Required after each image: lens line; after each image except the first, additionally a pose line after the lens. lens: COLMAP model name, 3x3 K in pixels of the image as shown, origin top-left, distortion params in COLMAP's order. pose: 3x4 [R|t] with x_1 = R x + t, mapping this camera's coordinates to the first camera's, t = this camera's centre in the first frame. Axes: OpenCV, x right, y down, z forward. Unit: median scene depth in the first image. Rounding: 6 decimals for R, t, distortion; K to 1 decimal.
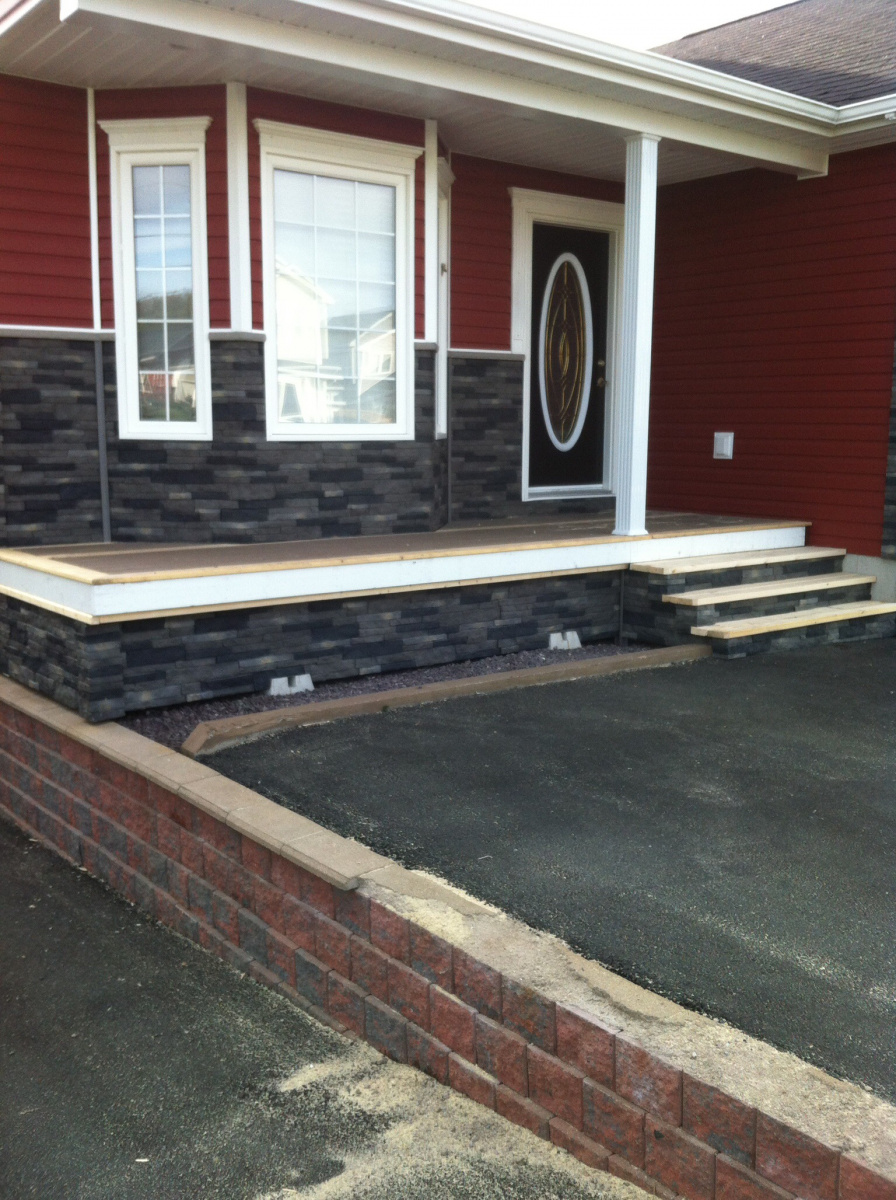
lens RADIAL K [[1143.8, 0, 448.0], [0, 1143.8, 600.0], [0, 0, 1]] dist [0.063412, -0.258136]
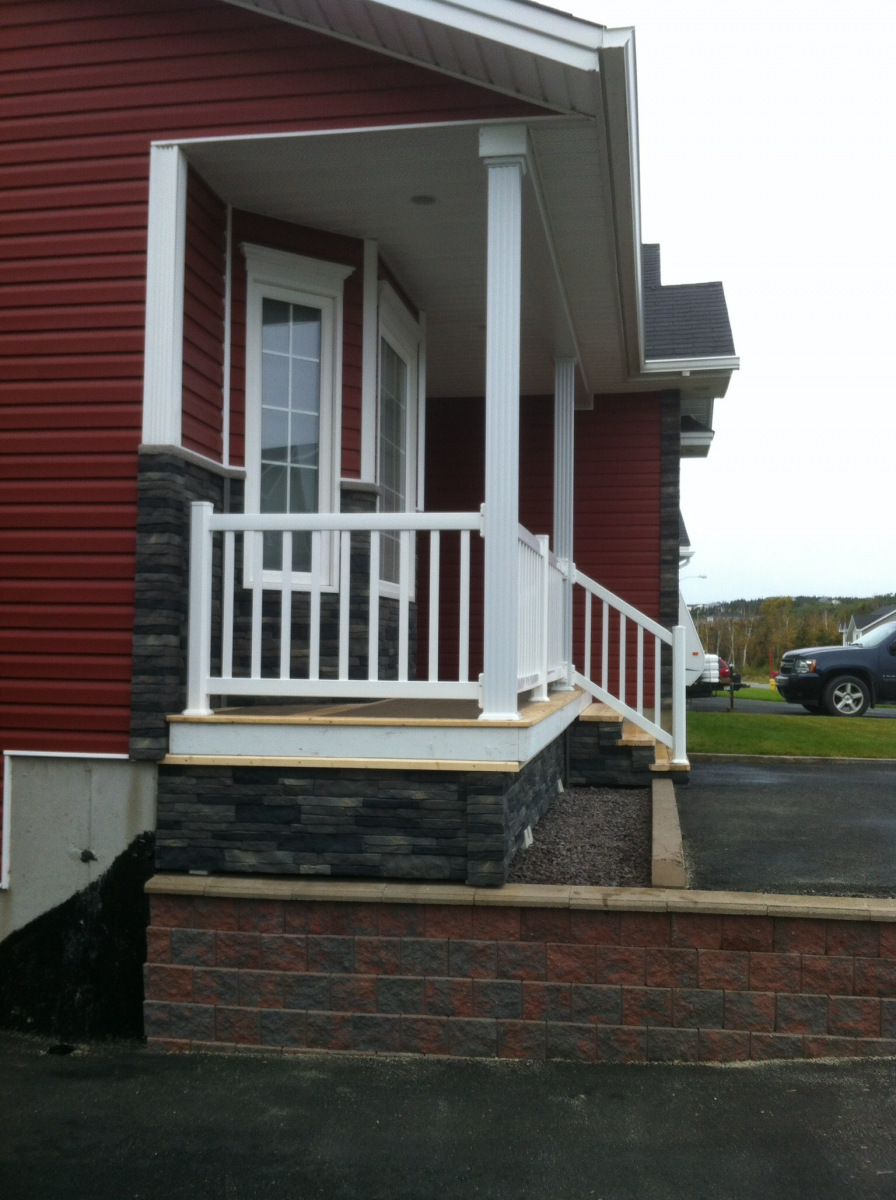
lens RADIAL K [[1143.8, 0, 448.0], [0, 1143.8, 600.0], [0, 0, 1]] dist [0.063412, -0.258136]
pose [[0.737868, 0.031119, 0.674227, -0.774514], [0.091936, 0.984992, -0.146077, 0.010409], [-0.668654, 0.169771, 0.723933, 0.269354]]
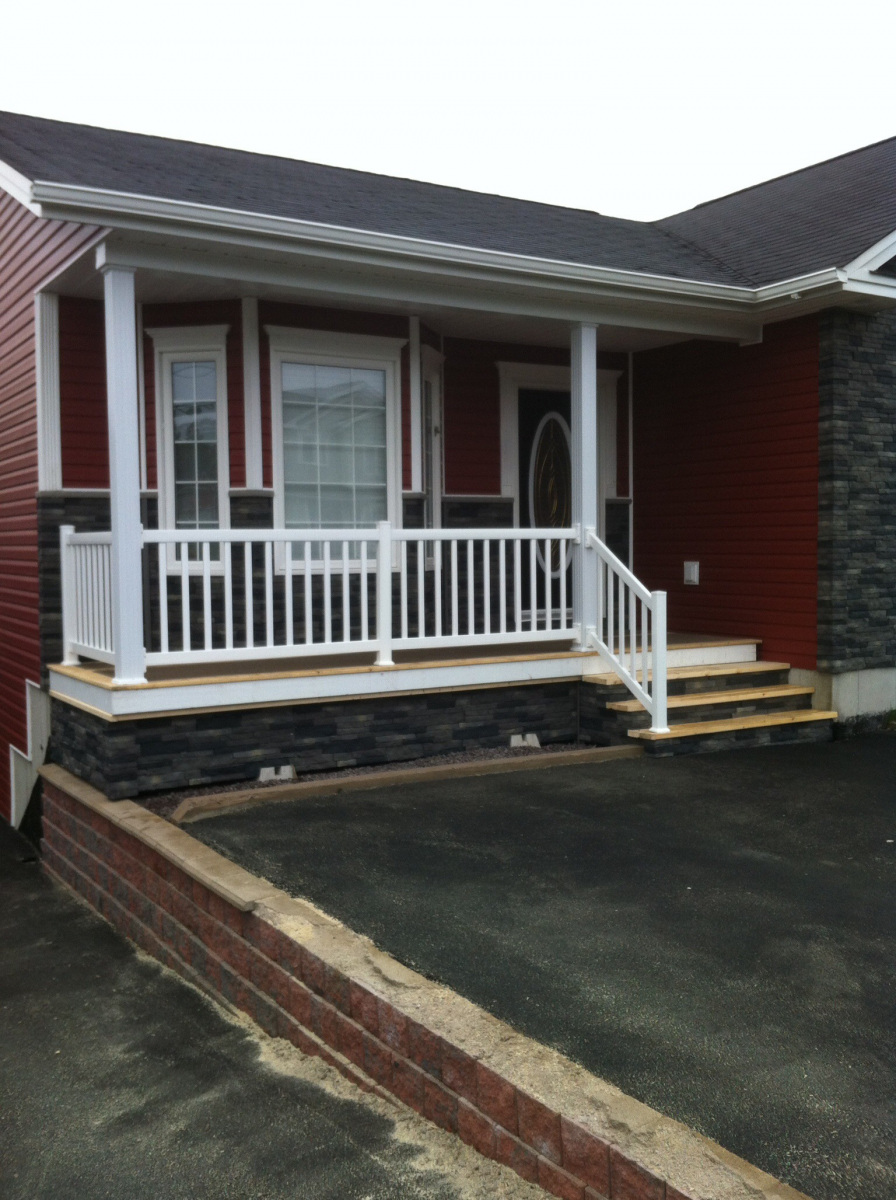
lens RADIAL K [[1143.8, 0, 448.0], [0, 1143.8, 600.0], [0, 0, 1]] dist [0.063412, -0.258136]
pose [[0.993851, -0.007521, -0.110468, 0.166982], [-0.003865, 0.994726, -0.102493, 0.012822], [0.110656, 0.102290, 0.988581, -0.198020]]
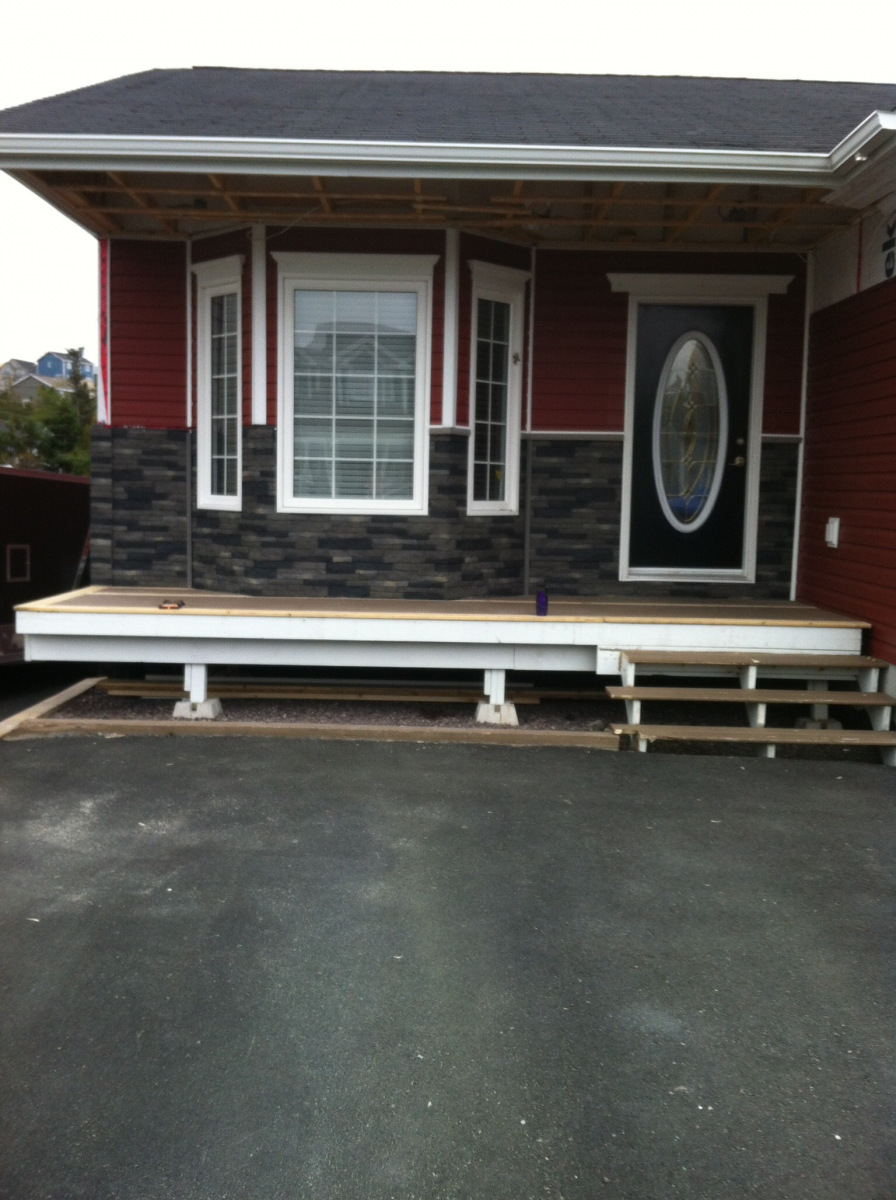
lens RADIAL K [[1143.8, 0, 448.0], [0, 1143.8, 600.0], [0, 0, 1]] dist [0.063412, -0.258136]
pose [[0.792545, 0.068623, -0.605939, 0.730686], [-0.108685, 0.993635, -0.029625, -0.032068], [0.600050, 0.089336, 0.794959, 0.163941]]
